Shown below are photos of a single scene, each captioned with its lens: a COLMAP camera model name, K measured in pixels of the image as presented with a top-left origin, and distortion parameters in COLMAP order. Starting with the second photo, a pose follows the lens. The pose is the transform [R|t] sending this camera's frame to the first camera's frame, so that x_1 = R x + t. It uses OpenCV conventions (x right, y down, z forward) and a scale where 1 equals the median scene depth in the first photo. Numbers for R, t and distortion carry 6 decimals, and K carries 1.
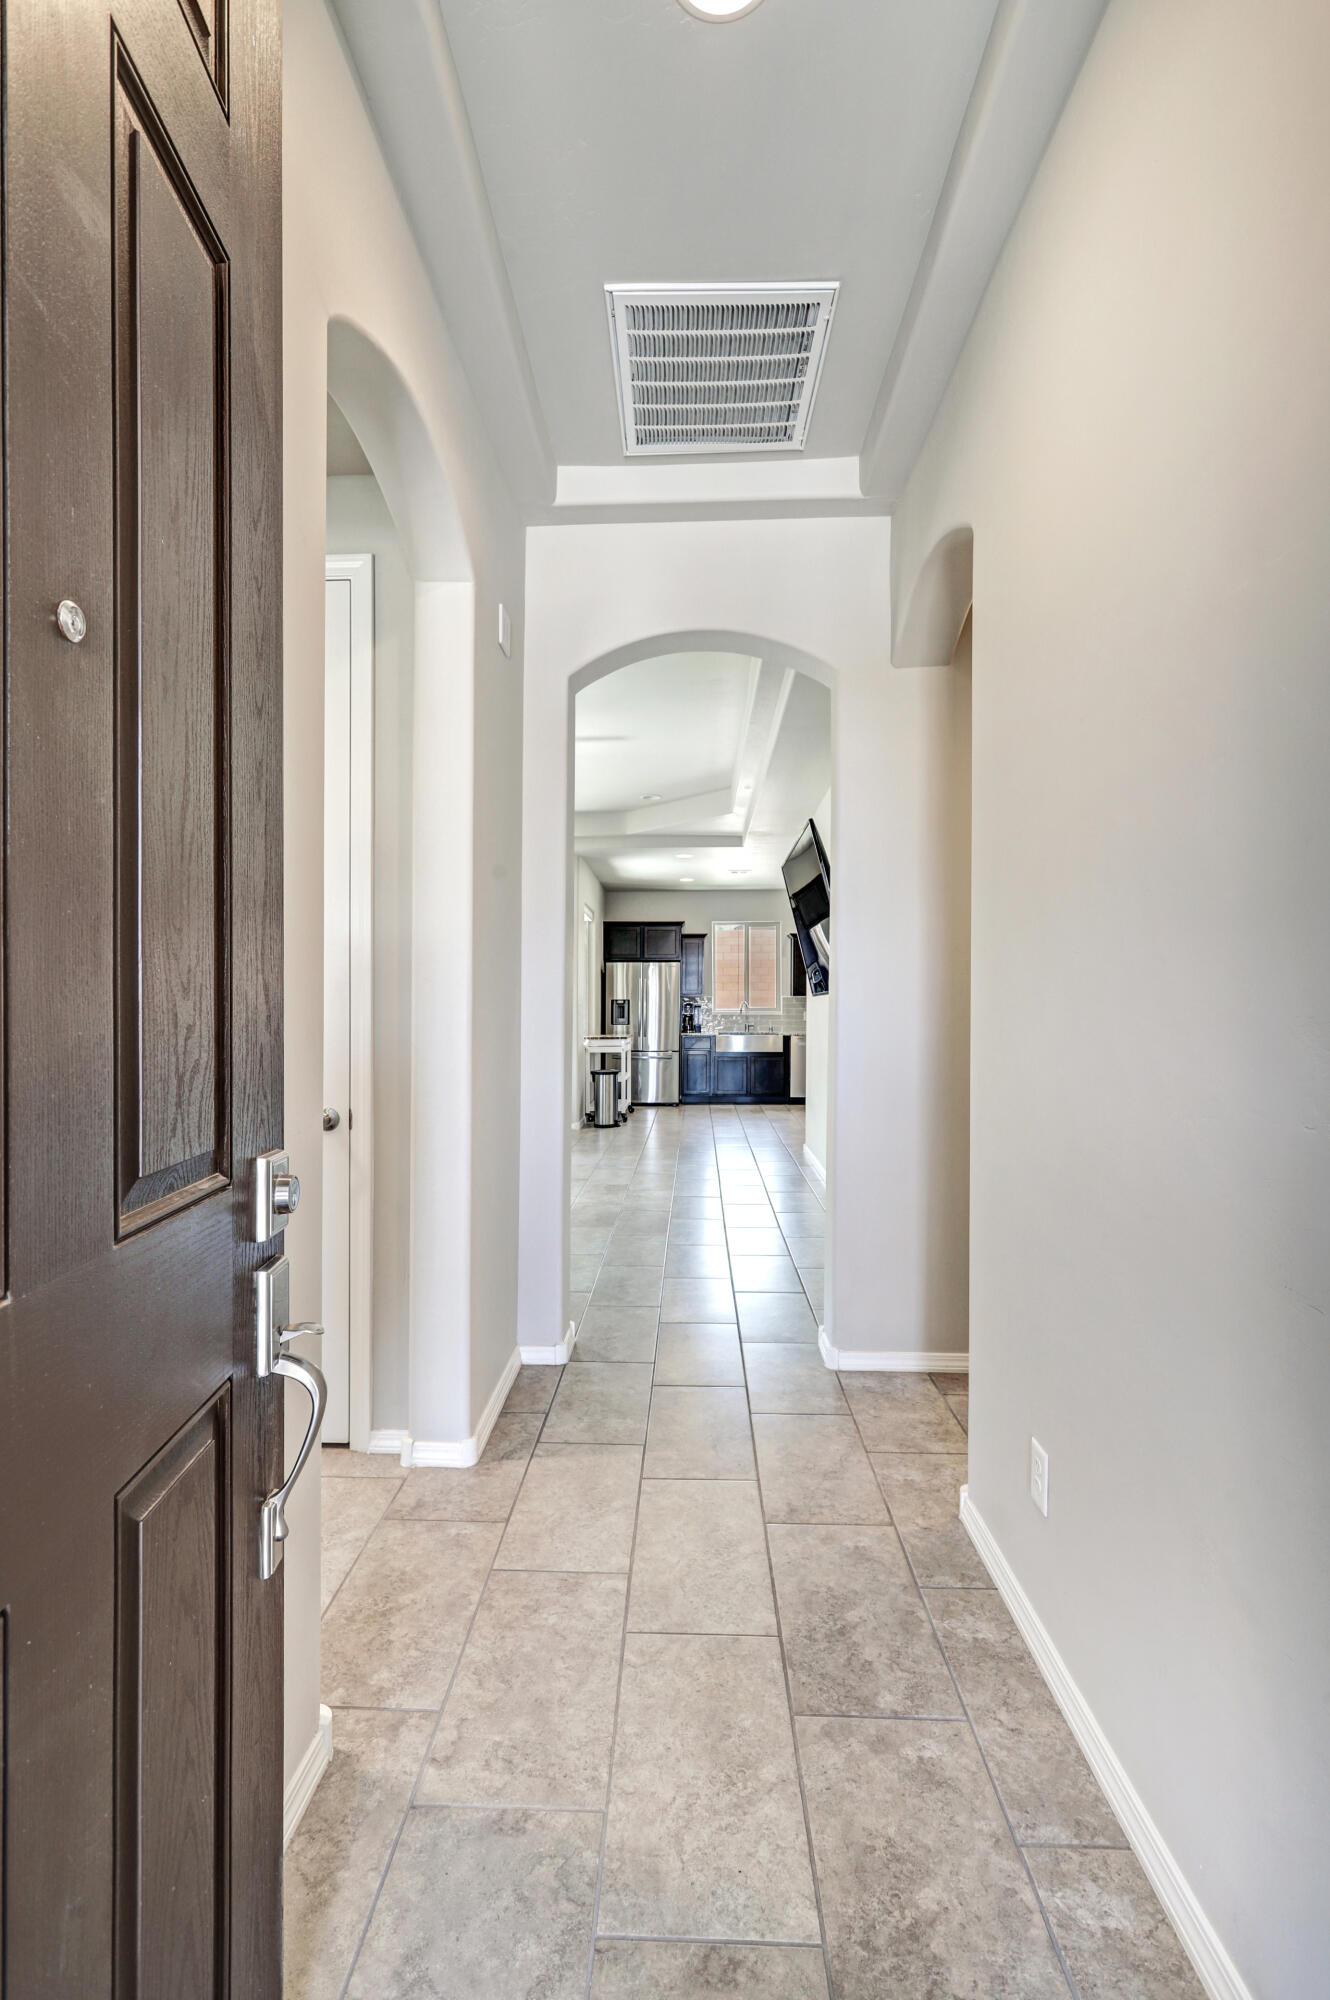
lens RADIAL K [[945.3, 0, 665.0], [0, 945.3, 1000.0], [0, 0, 1]] dist [0.008566, -0.000156]
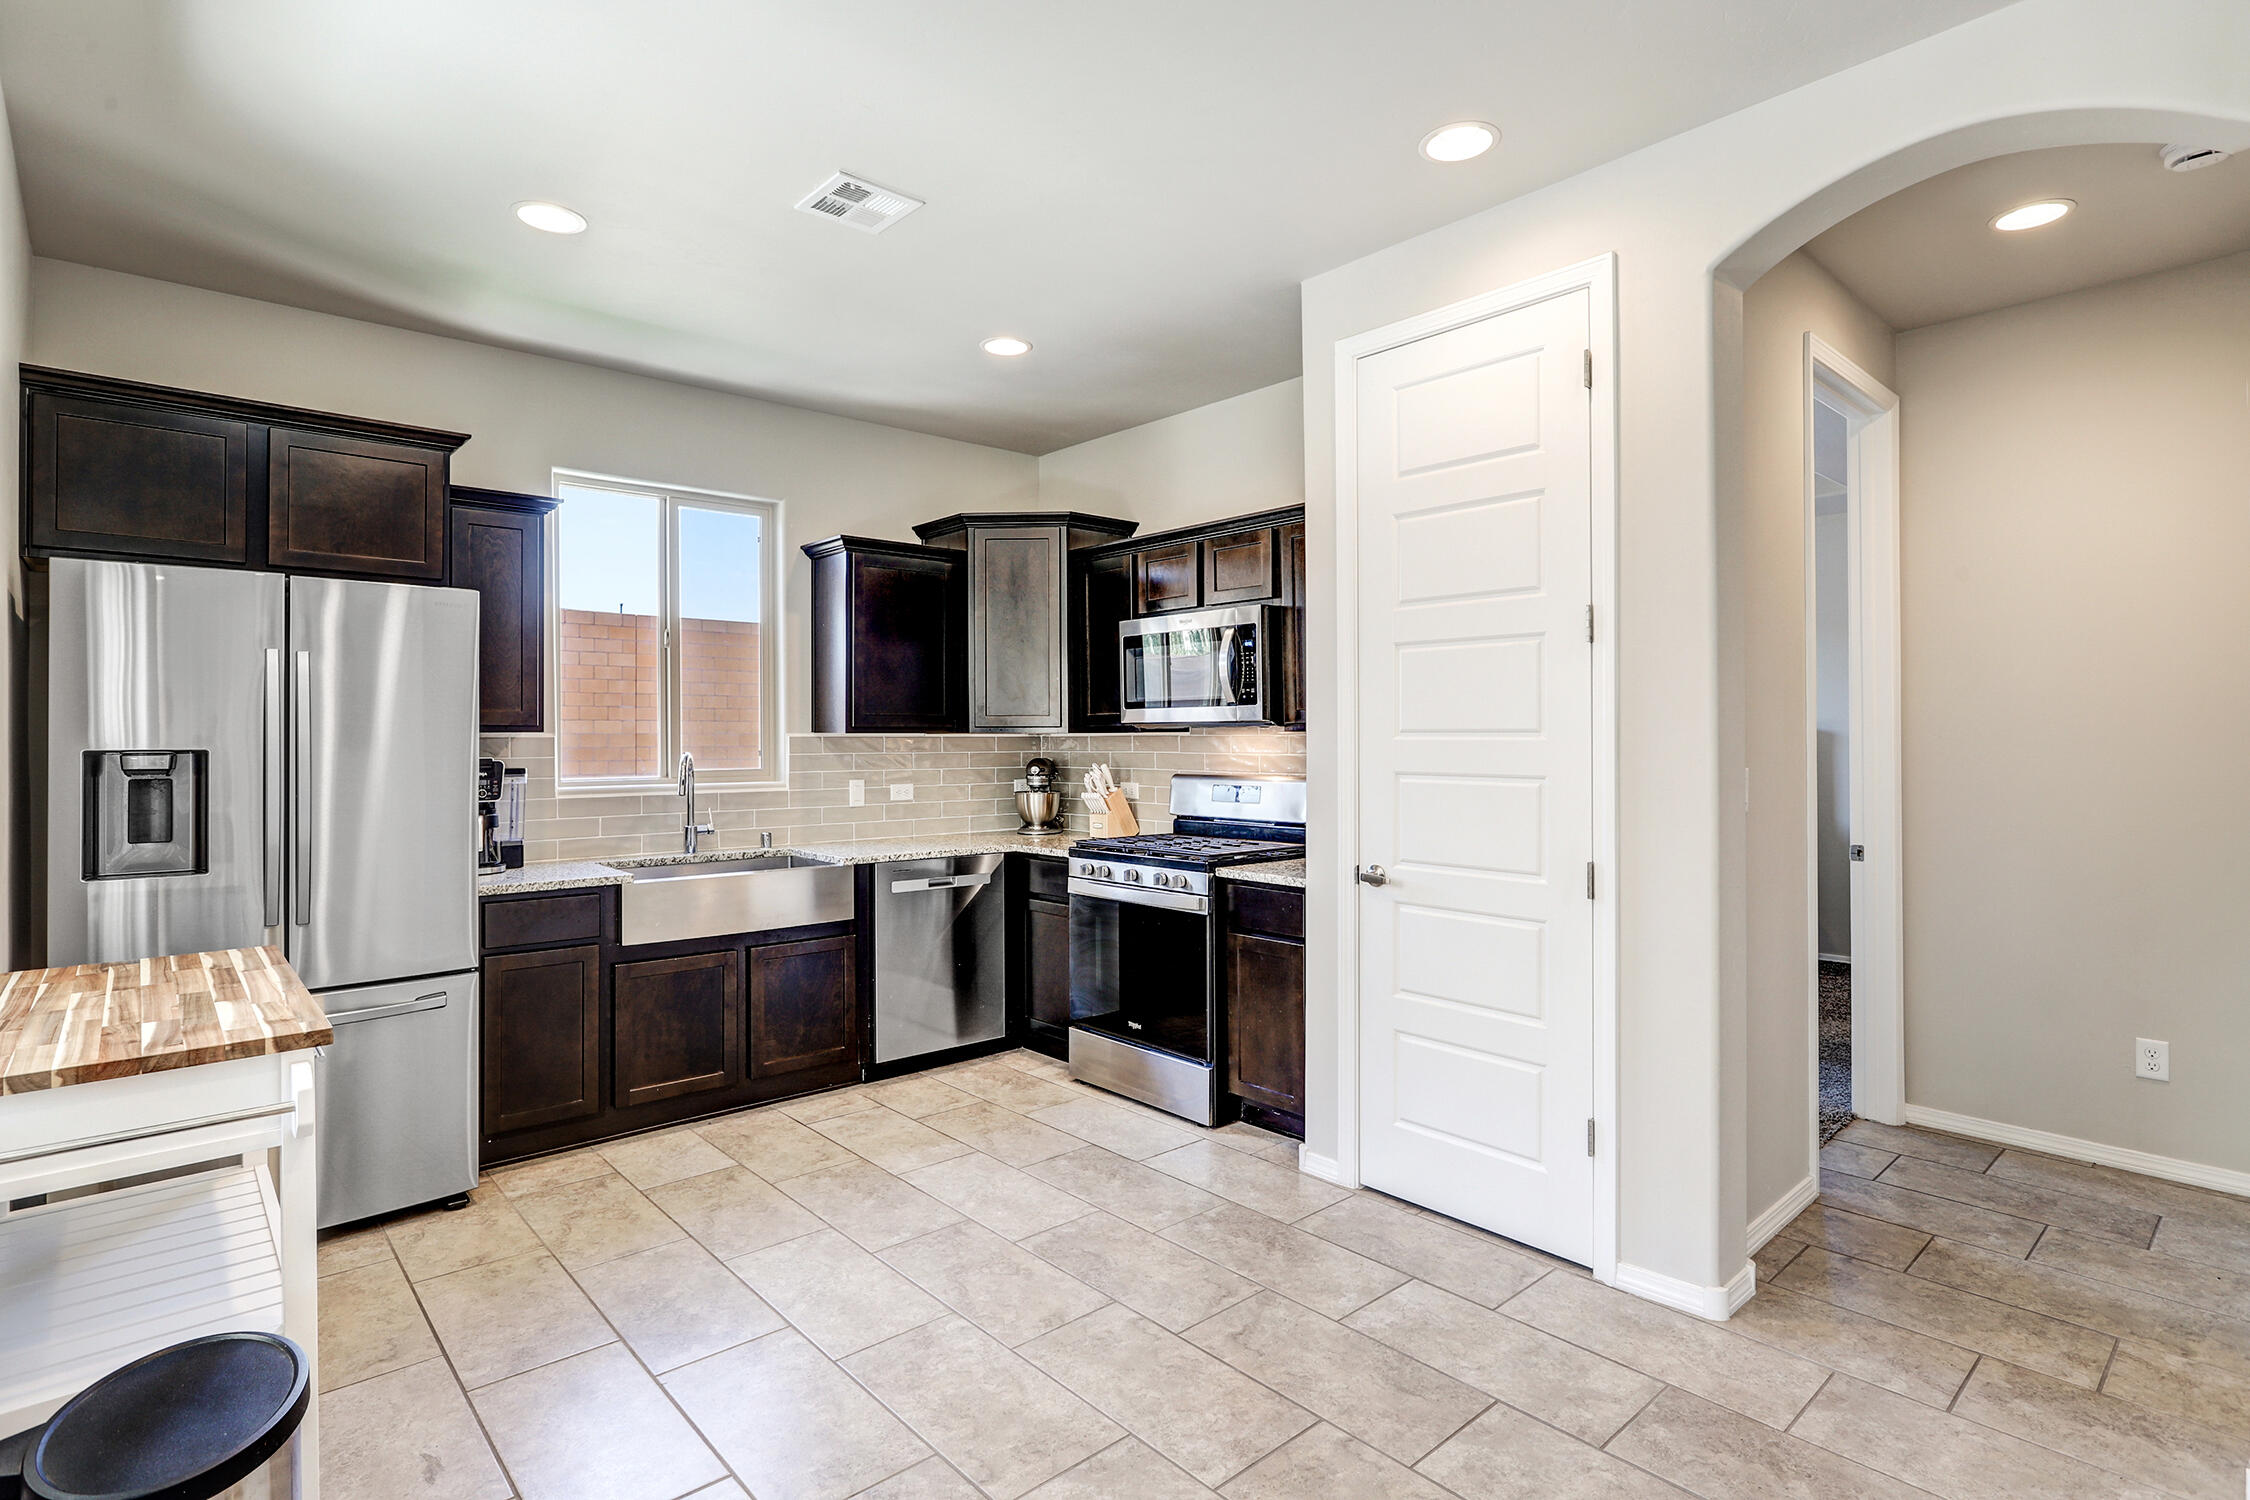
lens RADIAL K [[1126.0, 0, 1125.0], [0, 1126.0, 750.0], [0, 0, 1]] dist [0.001104, 0.000150]
pose [[0.721925, -0.010746, 0.691888, -0.064698], [0.002666, 0.999915, 0.012748, -0.003113], [-0.691966, -0.007358, 0.721892, 0.714339]]
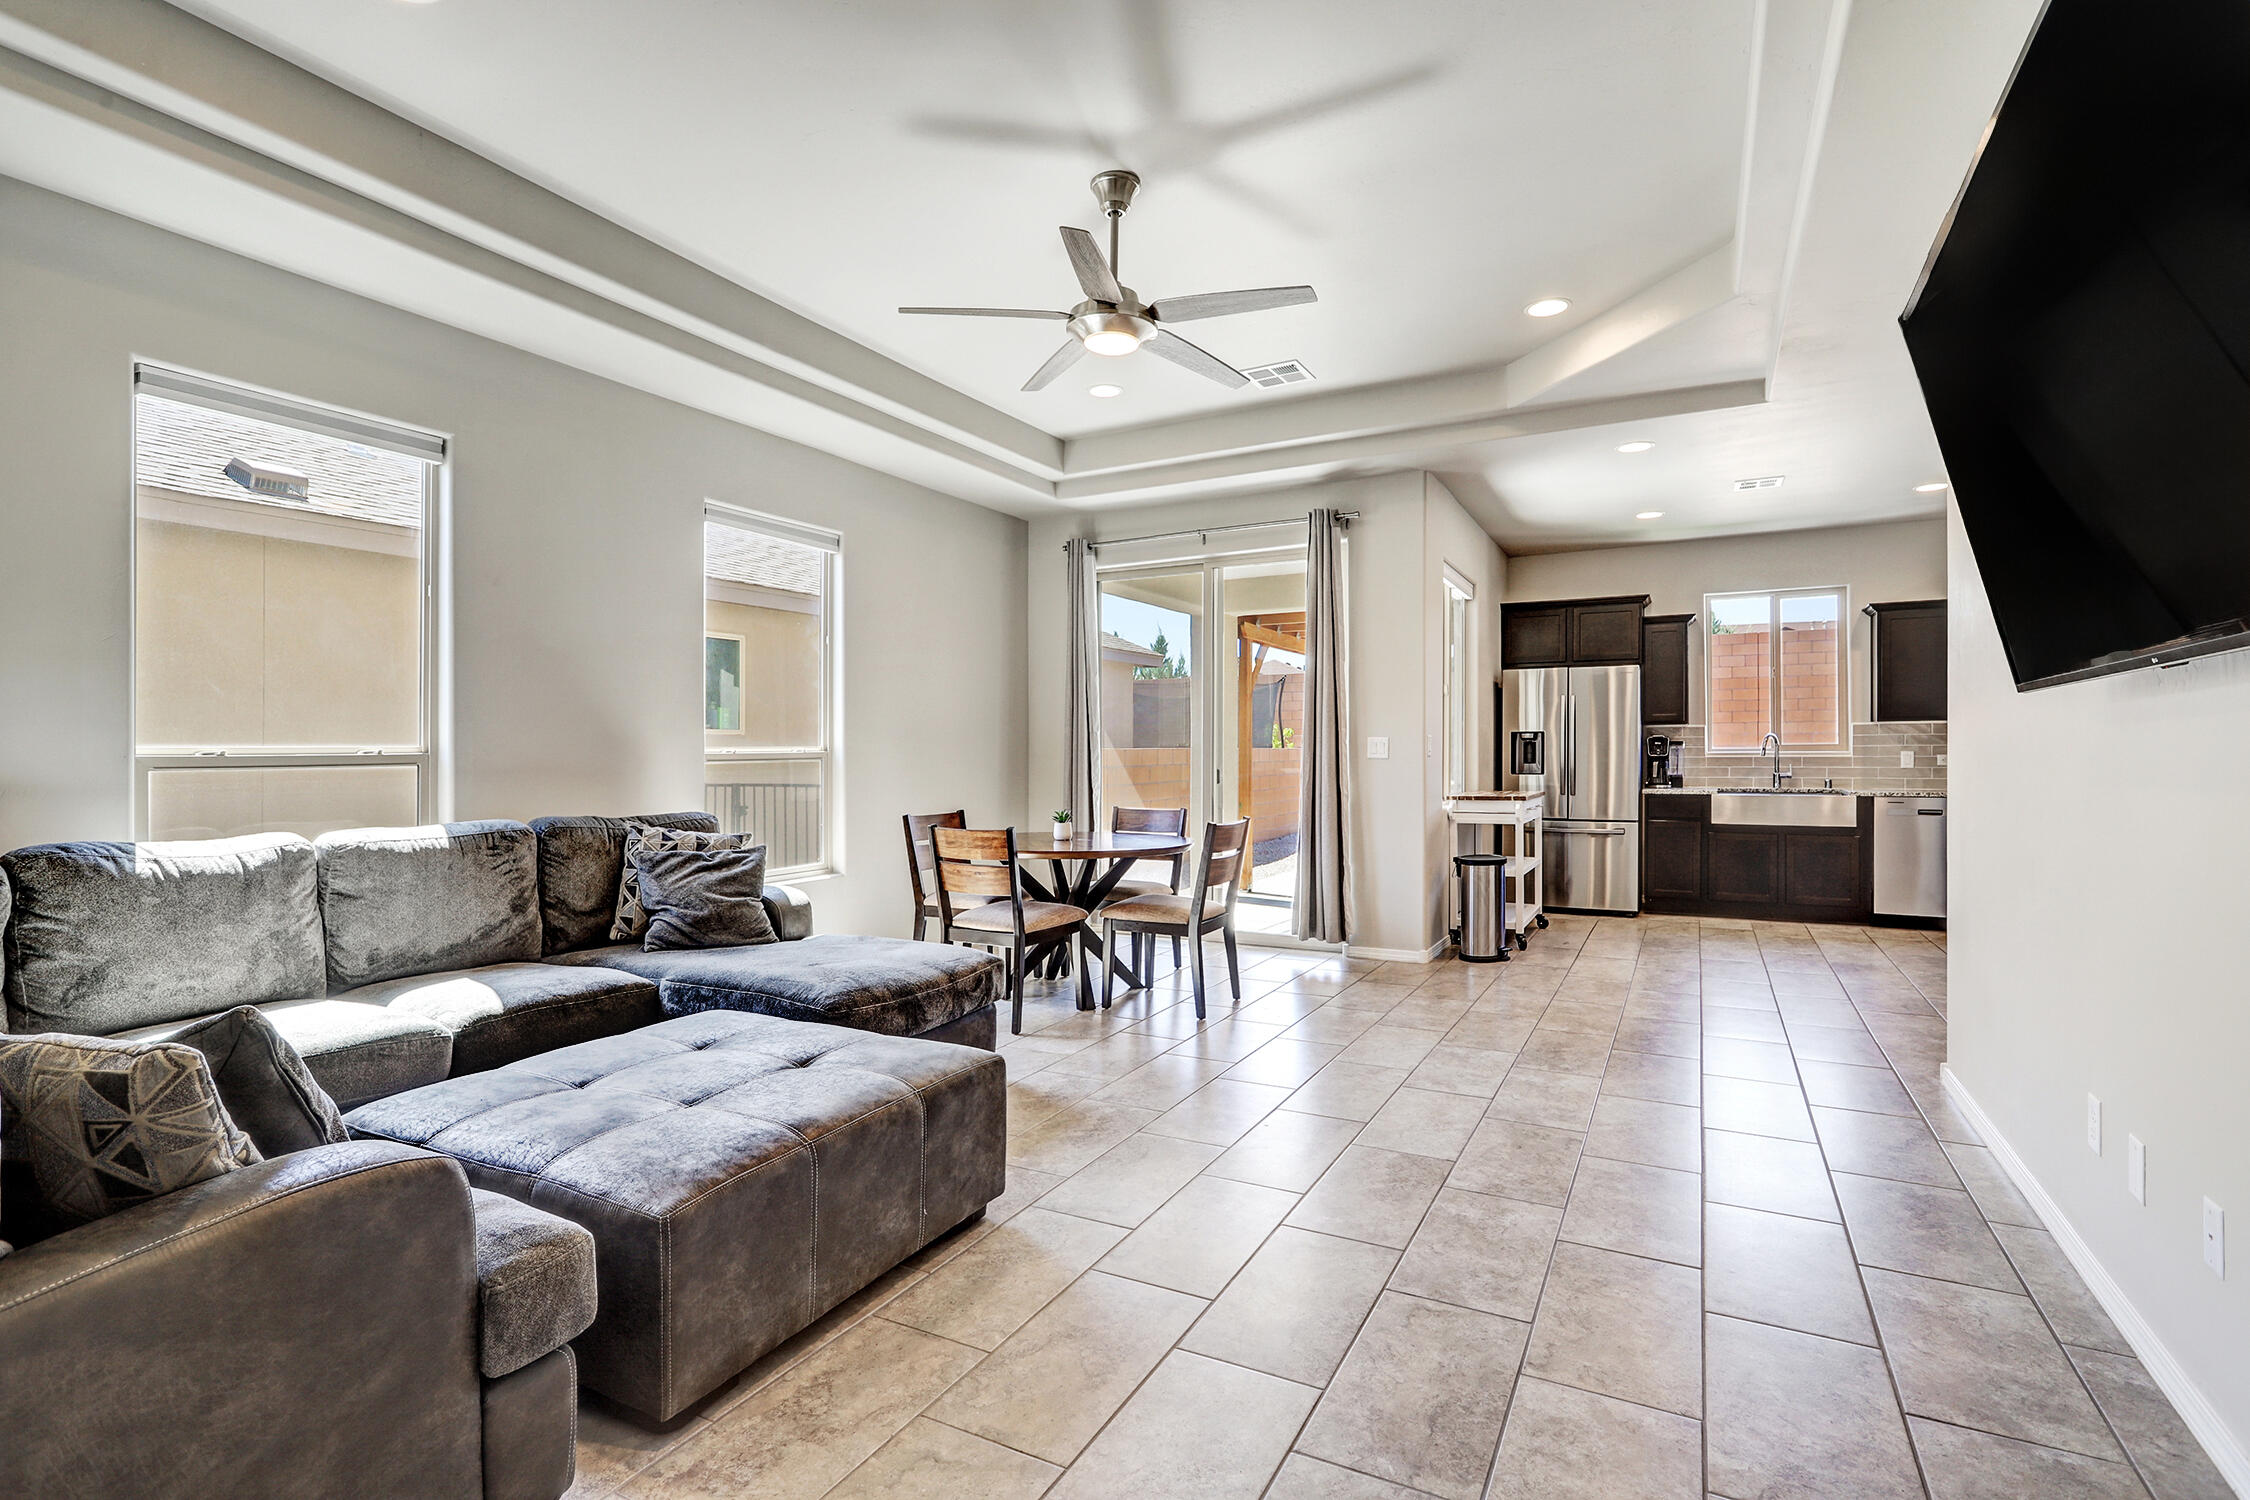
lens RADIAL K [[1063.4, 0, 1125.0], [0, 1063.4, 750.0], [0, 0, 1]] dist [0.008566, -0.000156]
pose [[0.896272, -0.005690, -0.443469, 0.023614], [0.008644, 0.999952, 0.004641, 0.005771], [0.443421, -0.007993, 0.896278, 0.295749]]
